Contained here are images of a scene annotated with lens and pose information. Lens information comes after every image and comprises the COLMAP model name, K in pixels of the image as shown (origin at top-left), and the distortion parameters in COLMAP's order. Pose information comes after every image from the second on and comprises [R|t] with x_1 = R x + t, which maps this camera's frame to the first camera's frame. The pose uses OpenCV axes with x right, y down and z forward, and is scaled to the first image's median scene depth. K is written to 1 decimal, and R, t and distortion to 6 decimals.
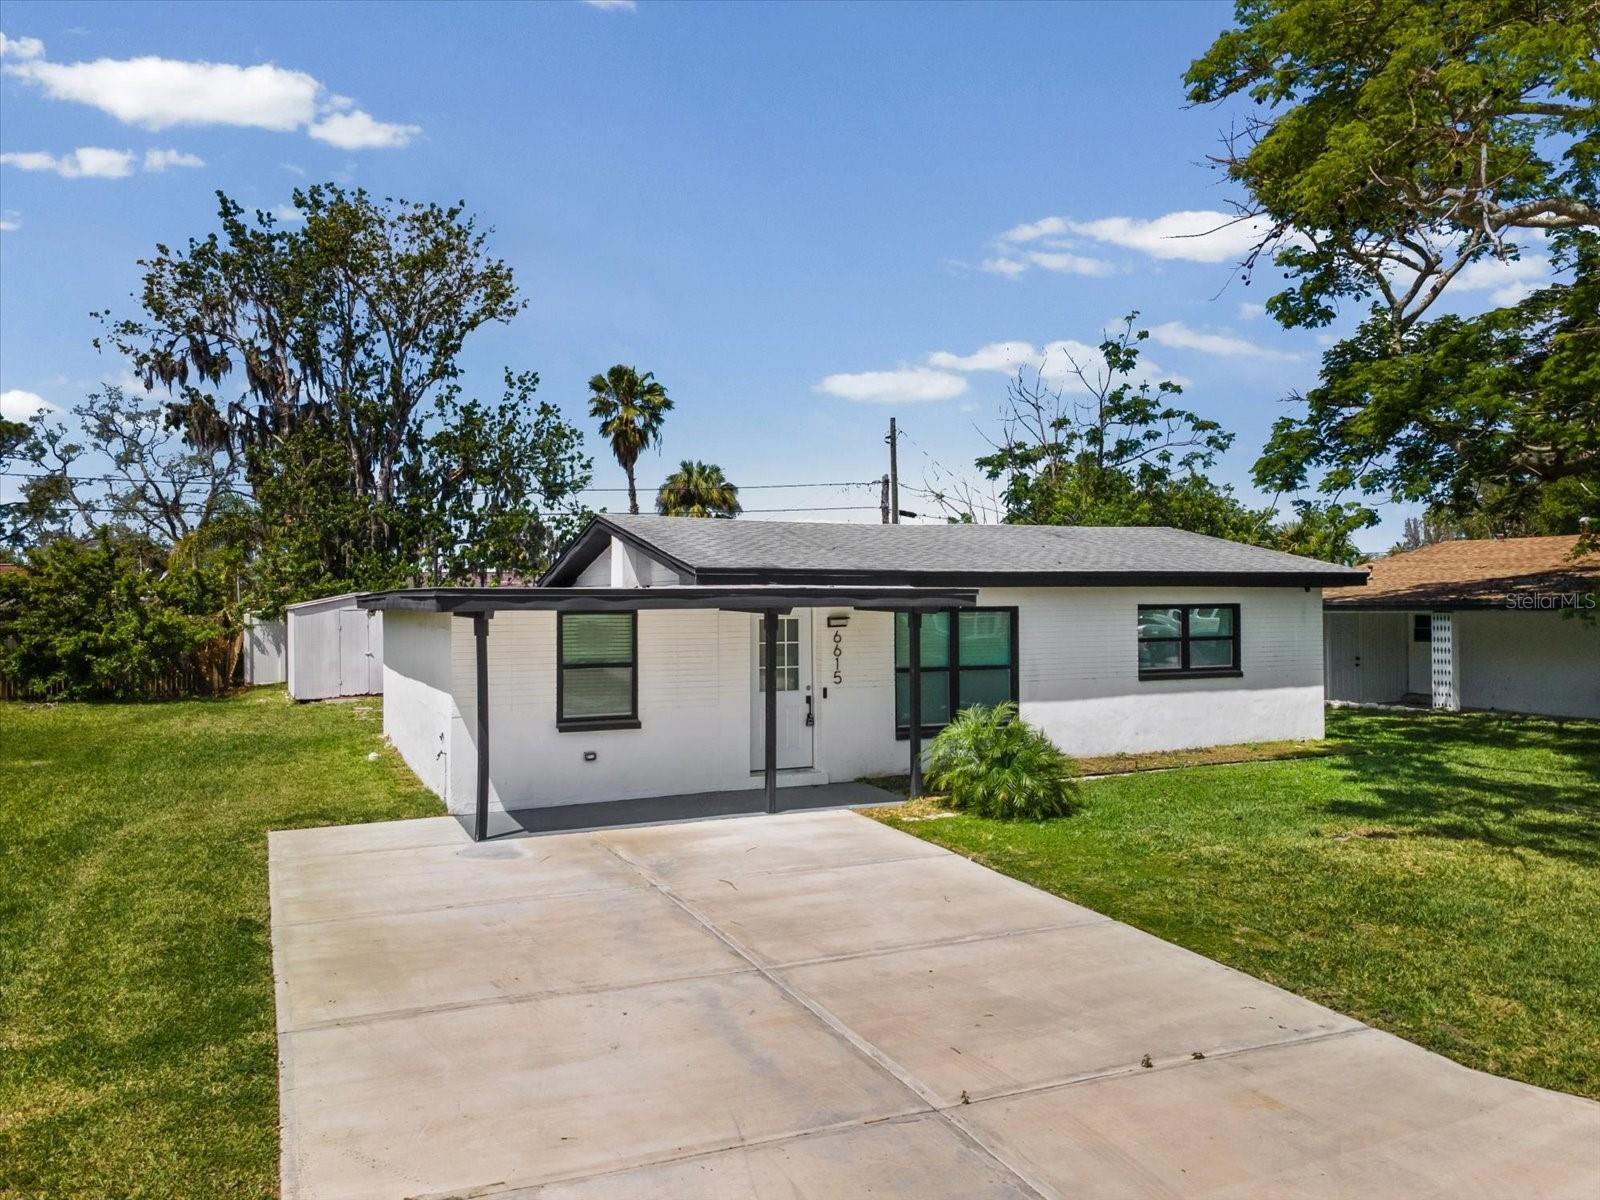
lens RADIAL K [[1198.0, 0, 811.2], [0, 1198.0, 602.9], [0, 0, 1]] dist [-0.007111, 0.060946]
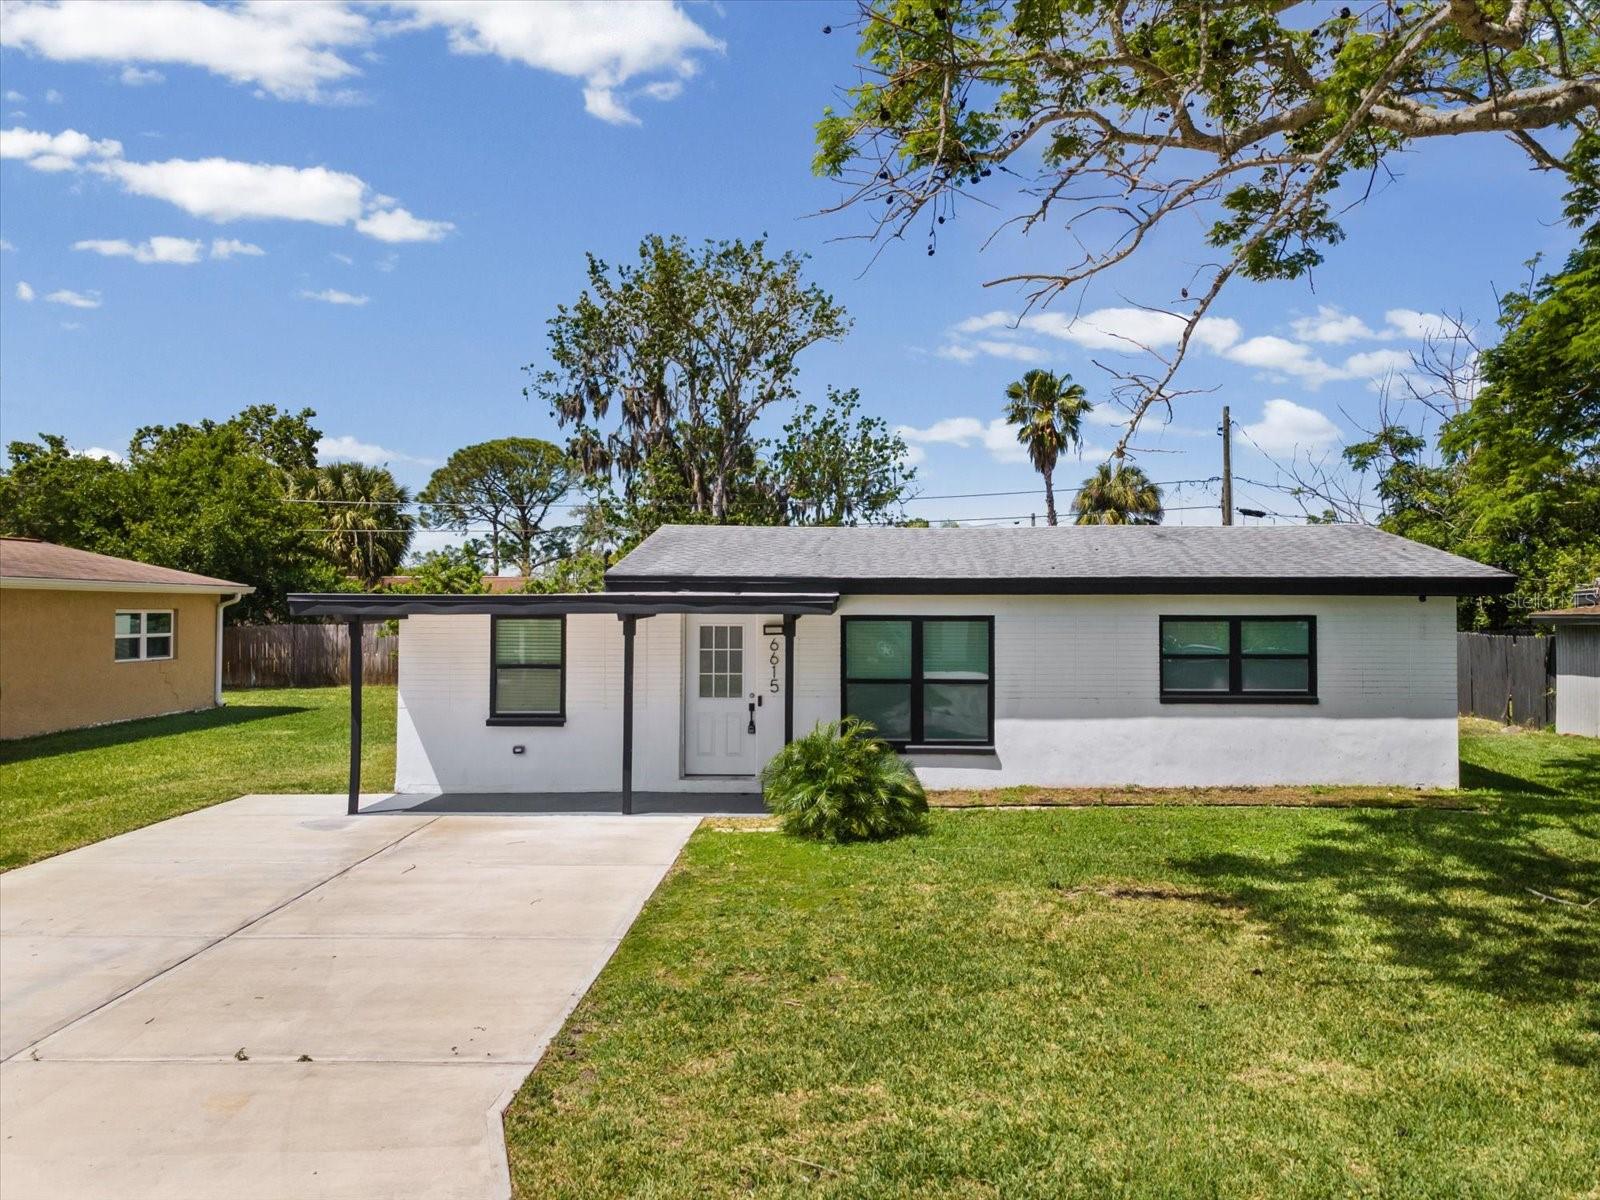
lens RADIAL K [[1220.3, 0, 827.8], [0, 1220.3, 594.4], [0, 0, 1]] dist [-0.000433, 0.066289]
pose [[0.897616, -0.000063, -0.440778, 0.216059], [-0.006339, 0.999895, -0.013052, -0.000270], [0.440732, 0.014510, 0.897521, 0.048272]]
